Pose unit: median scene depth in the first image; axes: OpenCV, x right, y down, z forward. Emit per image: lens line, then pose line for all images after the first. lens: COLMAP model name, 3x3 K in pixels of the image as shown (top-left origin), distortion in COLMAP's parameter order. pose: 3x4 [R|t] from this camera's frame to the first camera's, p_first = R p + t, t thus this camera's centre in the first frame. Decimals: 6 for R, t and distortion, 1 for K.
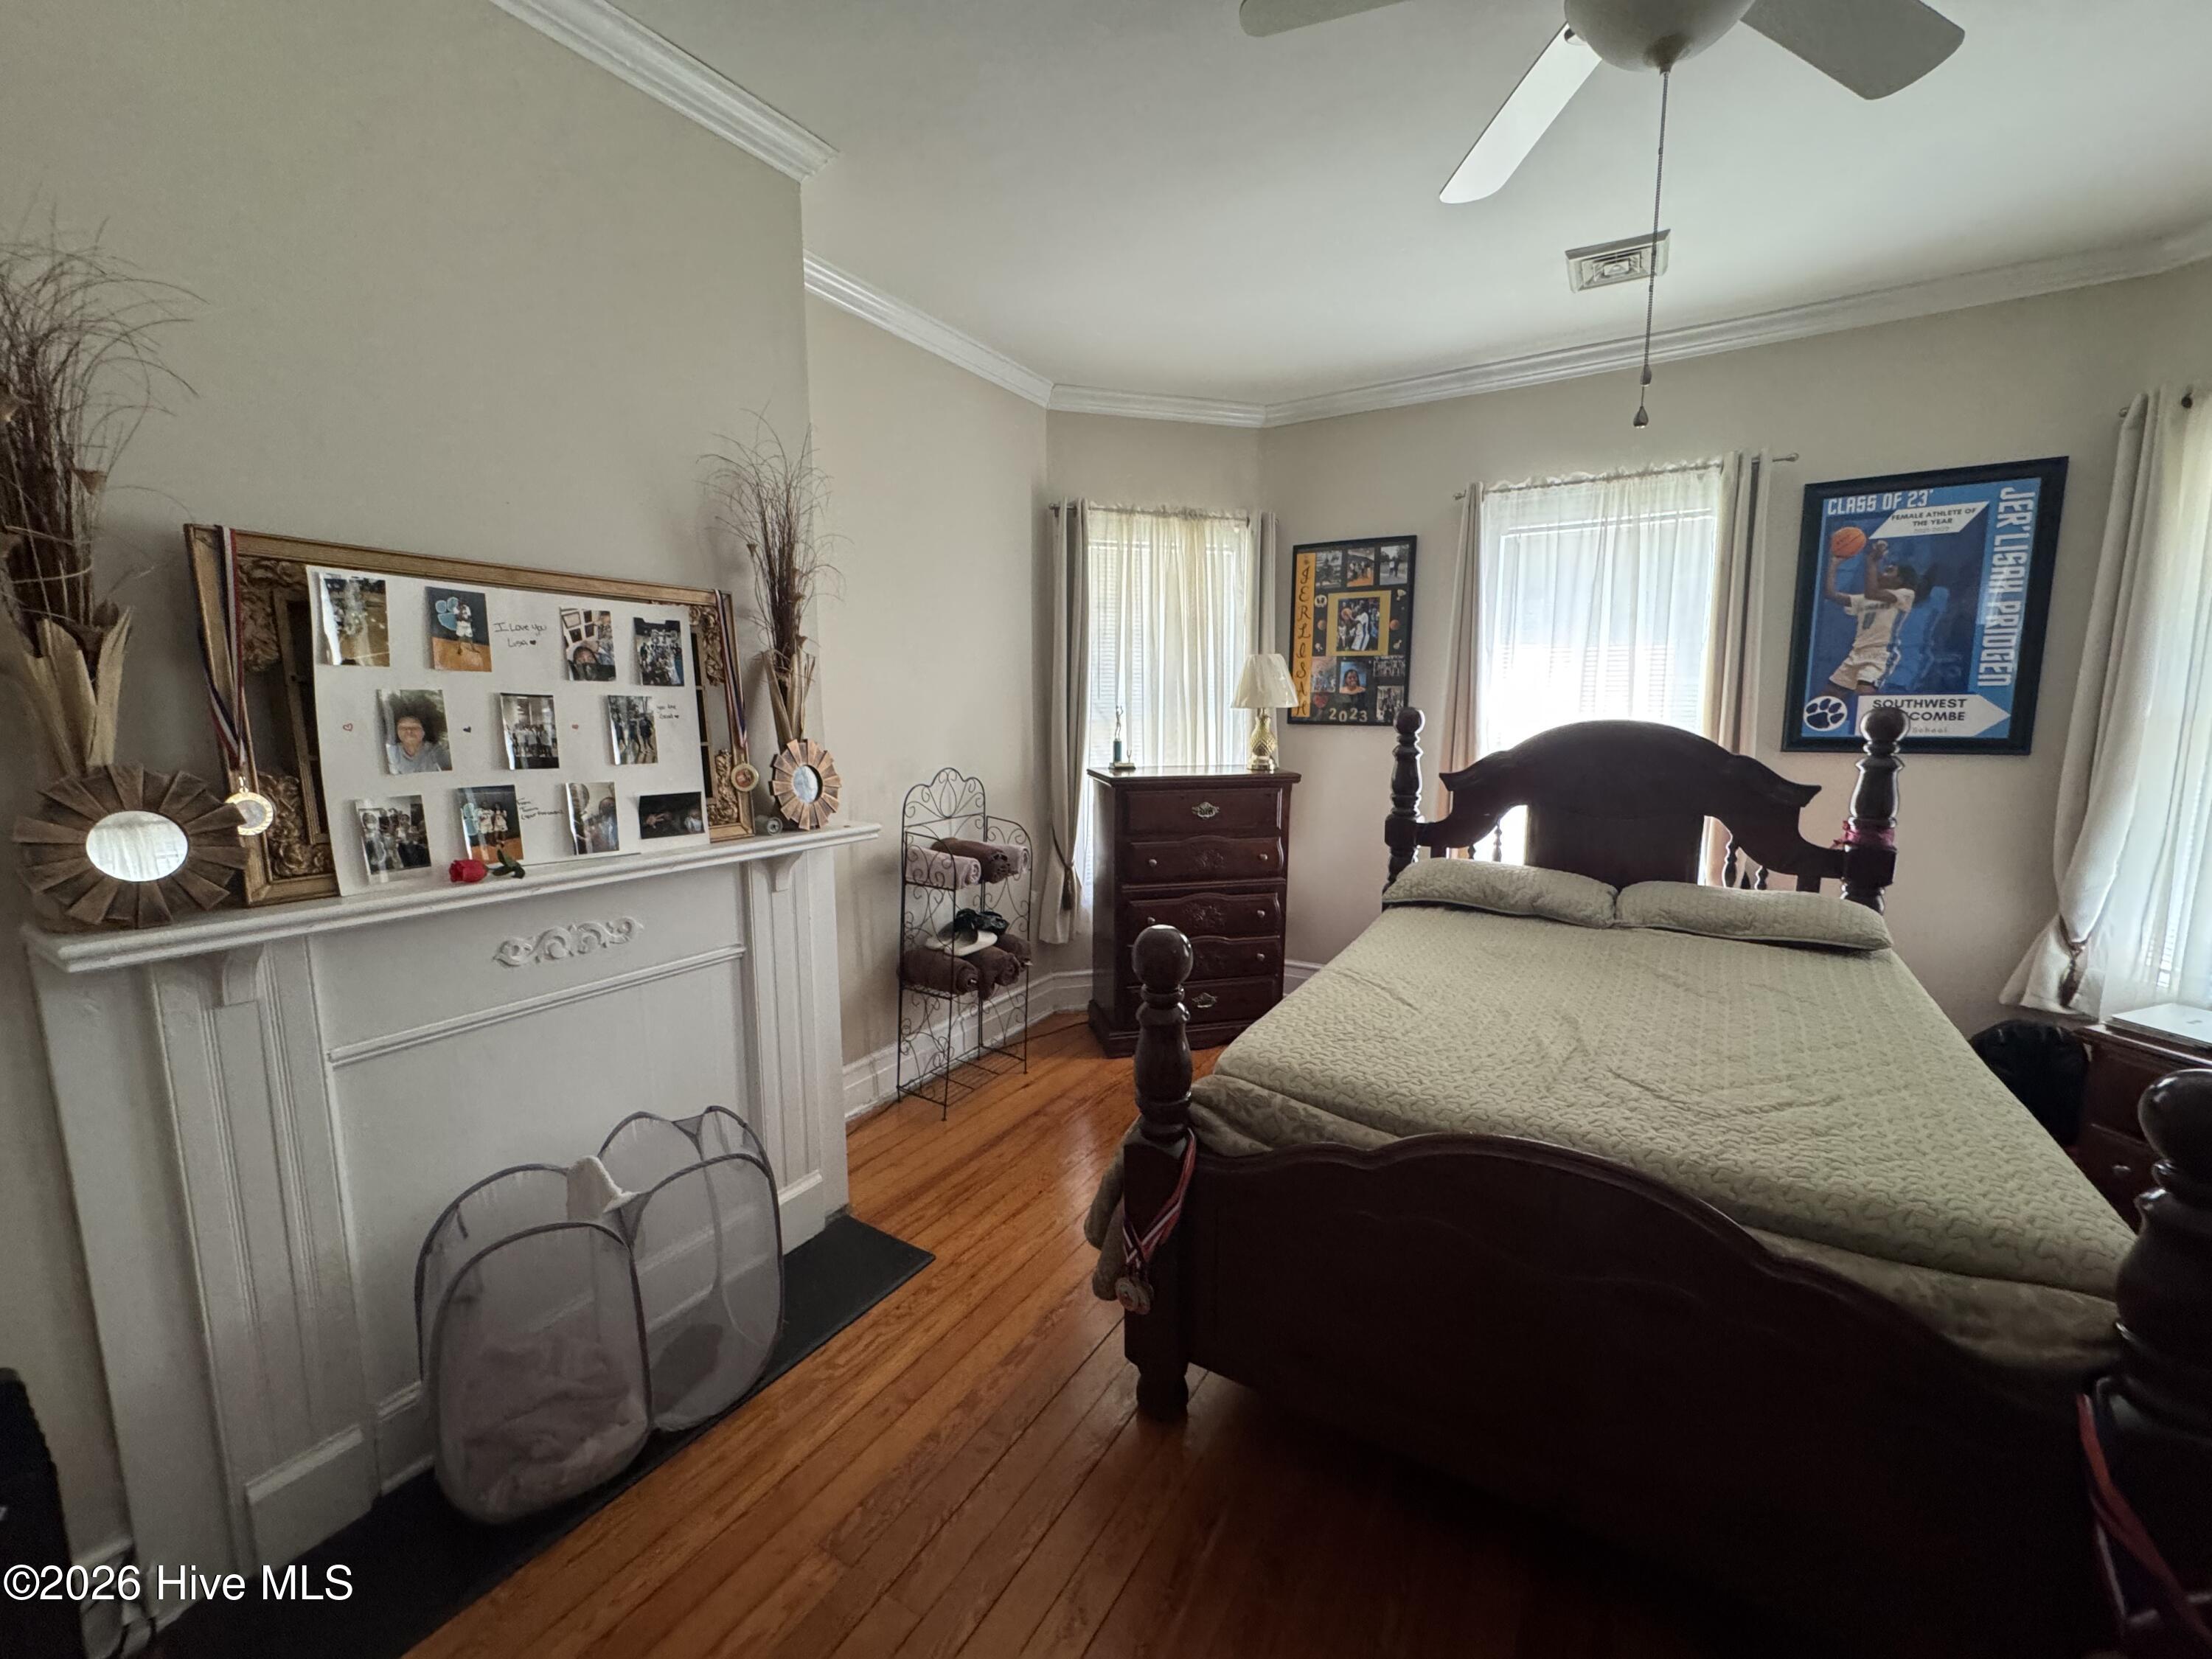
lens RADIAL K [[884.4, 0, 1106.0], [0, 884.4, 829.5], [0, 0, 1]] dist [-0.004622, 0.000315]
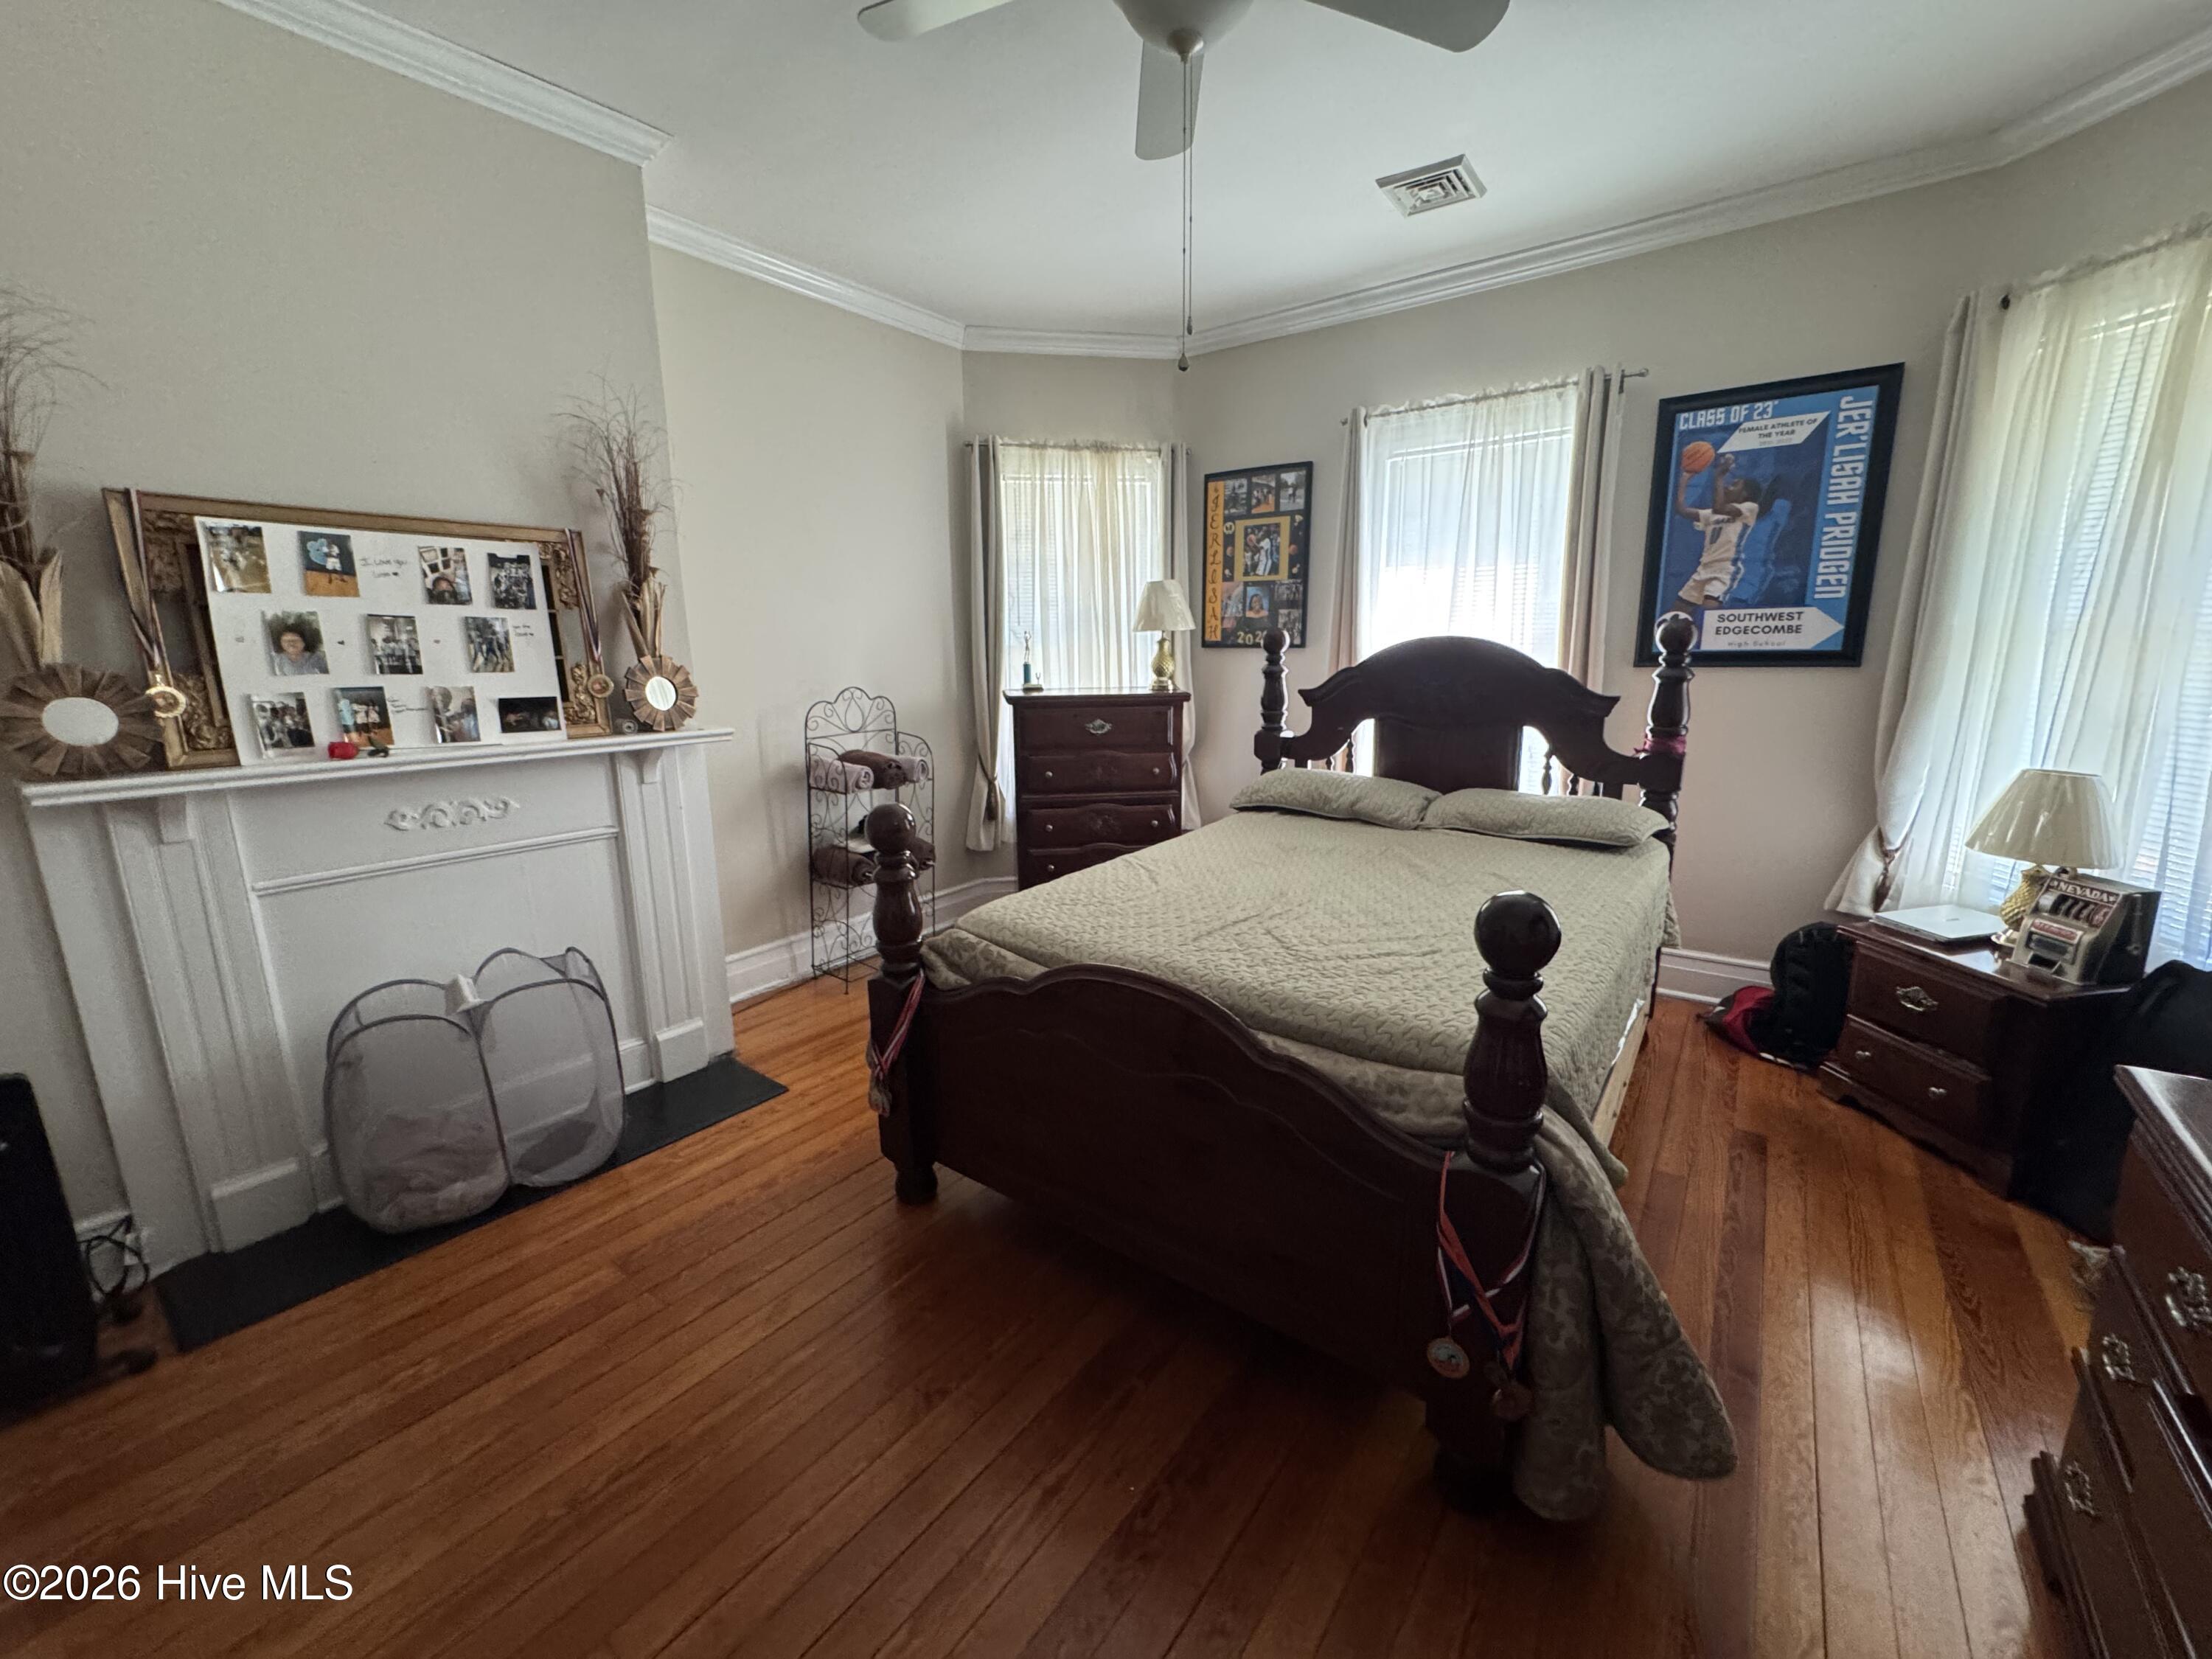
lens RADIAL K [[884.4, 0, 1106.0], [0, 884.4, 829.5], [0, 0, 1]] dist [-0.004622, 0.000315]
pose [[0.995423, 0.010179, -0.095021, 0.294323], [-0.003669, 0.997648, 0.068443, 0.038488], [0.095494, -0.067781, 0.993120, -0.112523]]
